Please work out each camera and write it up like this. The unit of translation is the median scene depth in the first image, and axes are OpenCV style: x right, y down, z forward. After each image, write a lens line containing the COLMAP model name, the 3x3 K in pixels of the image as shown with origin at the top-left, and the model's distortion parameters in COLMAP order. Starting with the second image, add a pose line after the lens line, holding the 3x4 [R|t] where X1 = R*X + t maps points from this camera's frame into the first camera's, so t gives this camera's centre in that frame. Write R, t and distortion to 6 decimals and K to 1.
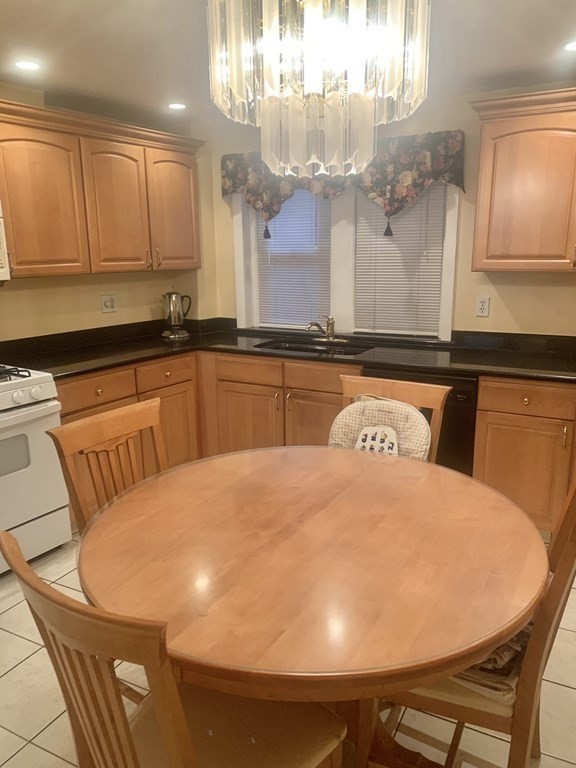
lens RADIAL K [[599.3, 0, 285.9], [0, 599.3, 387.1], [0, 0, 1]] dist [-0.002944, -0.001312]
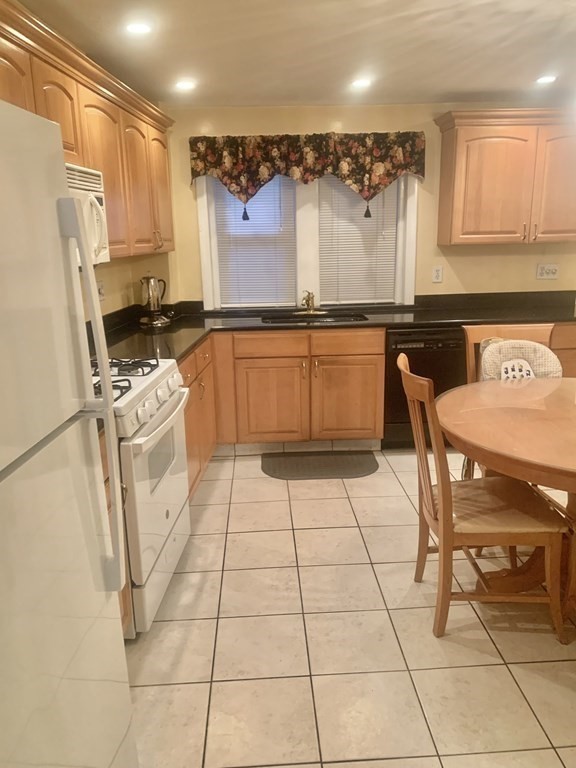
lens RADIAL K [[599.3, 0, 285.9], [0, 599.3, 387.1], [0, 0, 1]] dist [-0.002944, -0.001312]
pose [[0.857485, -0.134493, 0.496619, -0.583691], [0.127649, 0.990663, 0.047884, -0.001421], [-0.498422, 0.022334, 0.866647, 0.073405]]
